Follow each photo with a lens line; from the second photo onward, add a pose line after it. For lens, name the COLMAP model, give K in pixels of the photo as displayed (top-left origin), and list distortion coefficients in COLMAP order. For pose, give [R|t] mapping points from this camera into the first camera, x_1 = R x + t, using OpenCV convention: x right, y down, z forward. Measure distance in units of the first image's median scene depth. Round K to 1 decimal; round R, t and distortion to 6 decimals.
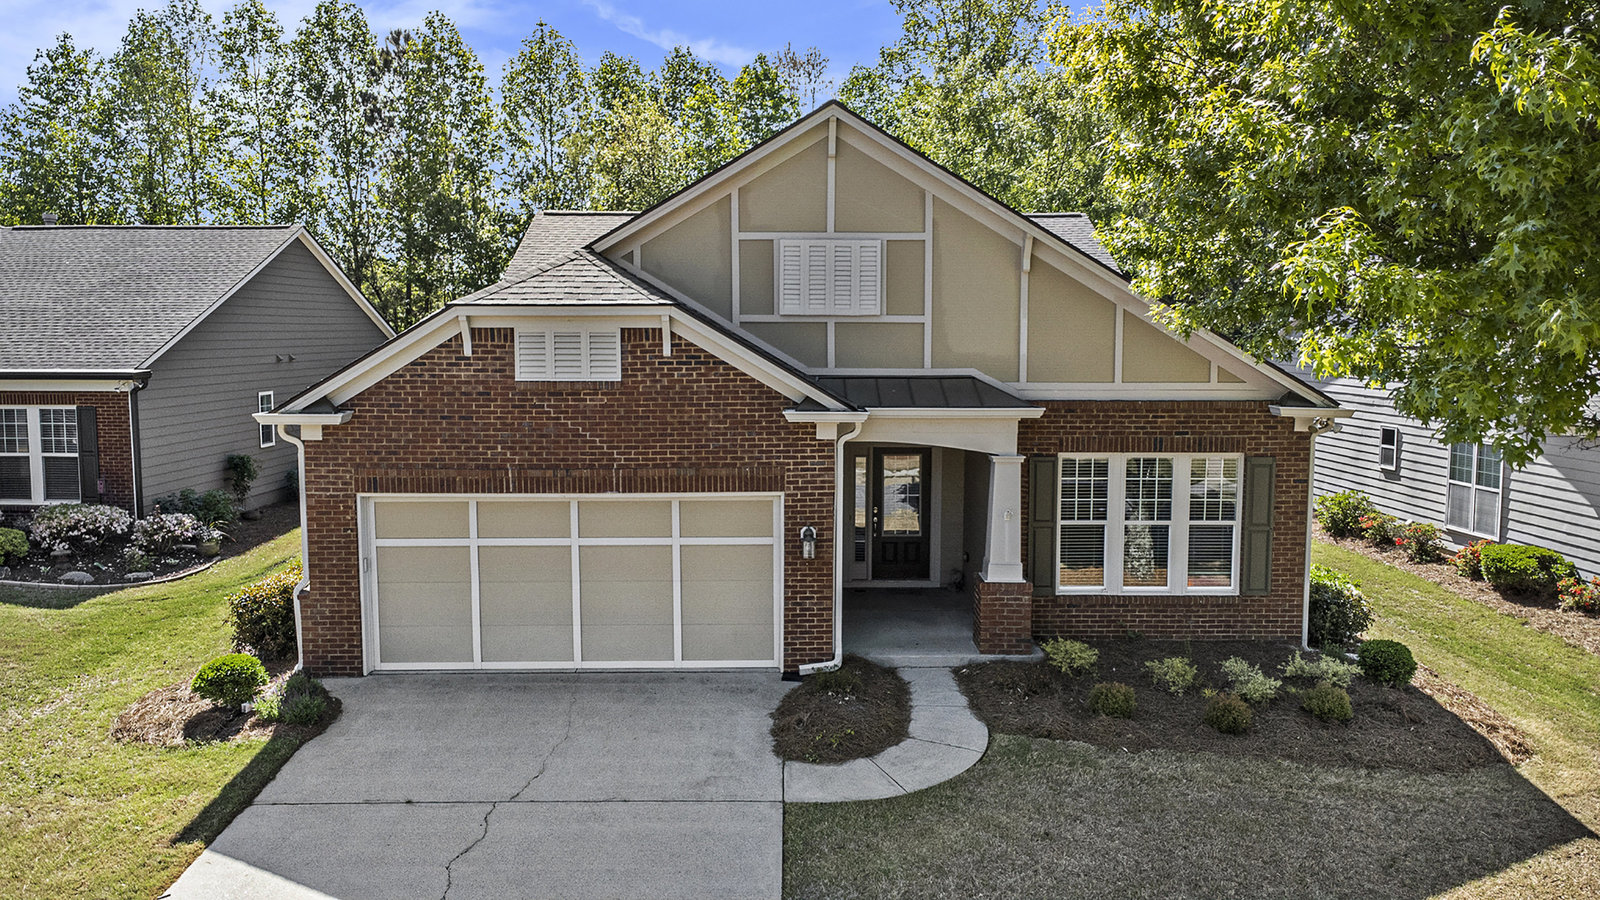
lens RADIAL K [[1155.2, 0, 795.9], [0, 1155.2, 449.3], [0, 0, 1]] dist [0.014770, -0.012594]
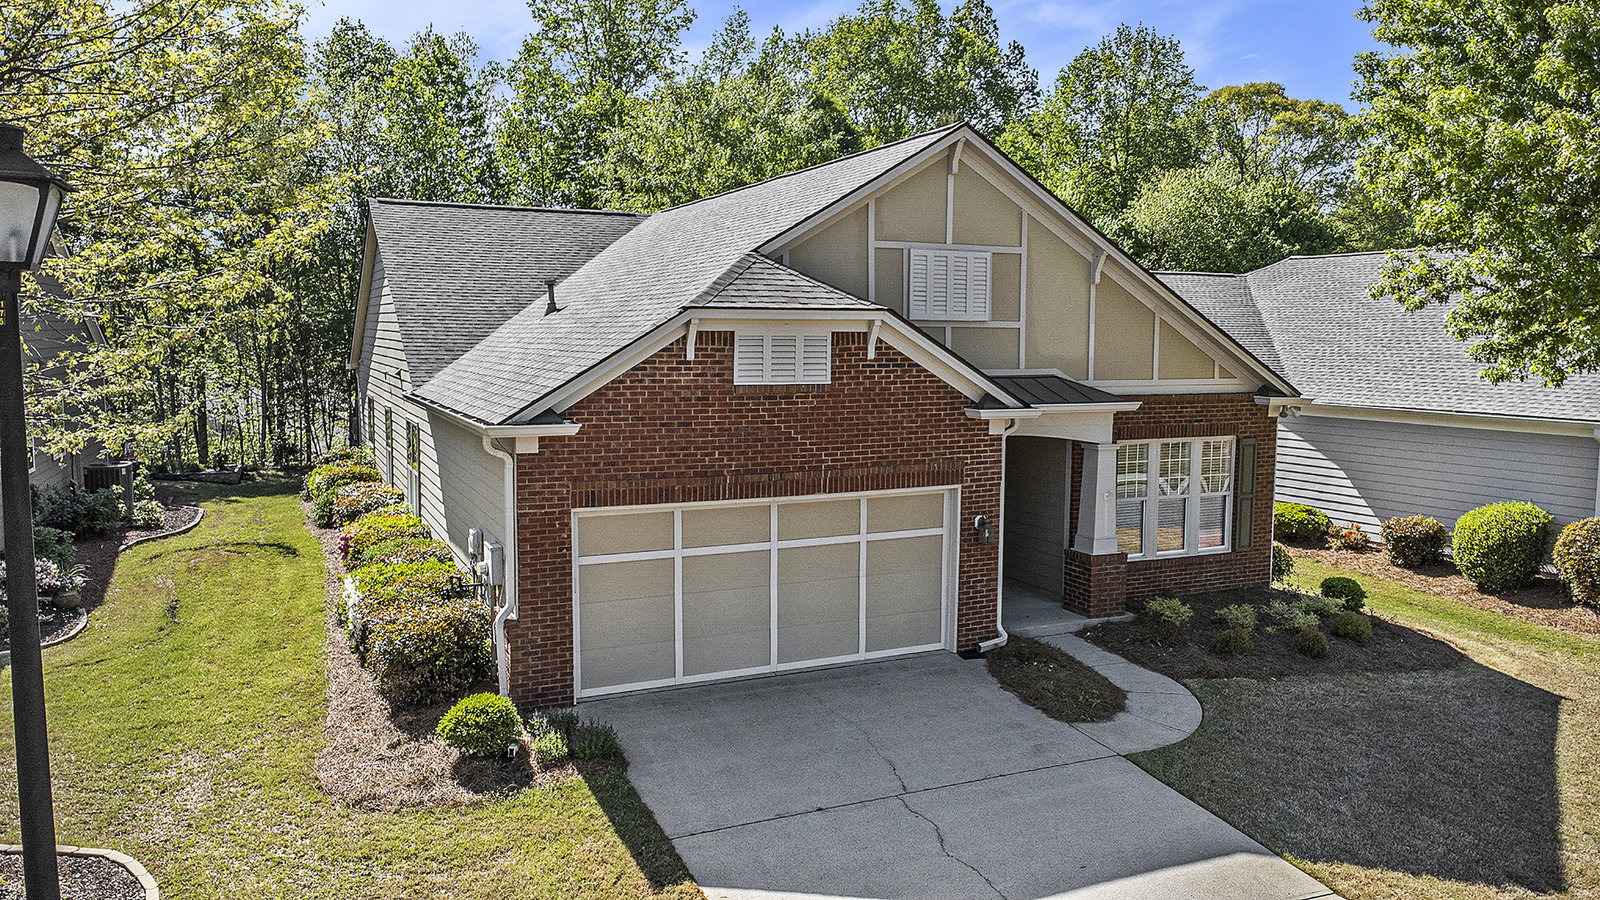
lens RADIAL K [[1155.2, 0, 804.7], [0, 1155.2, 451.0], [0, 0, 1]] dist [0.014770, -0.012594]
pose [[0.910742, -0.037880, 0.411234, -0.590565], [0.037141, 0.999262, 0.009792, -0.010469], [-0.411302, 0.006356, 0.911477, 0.078613]]
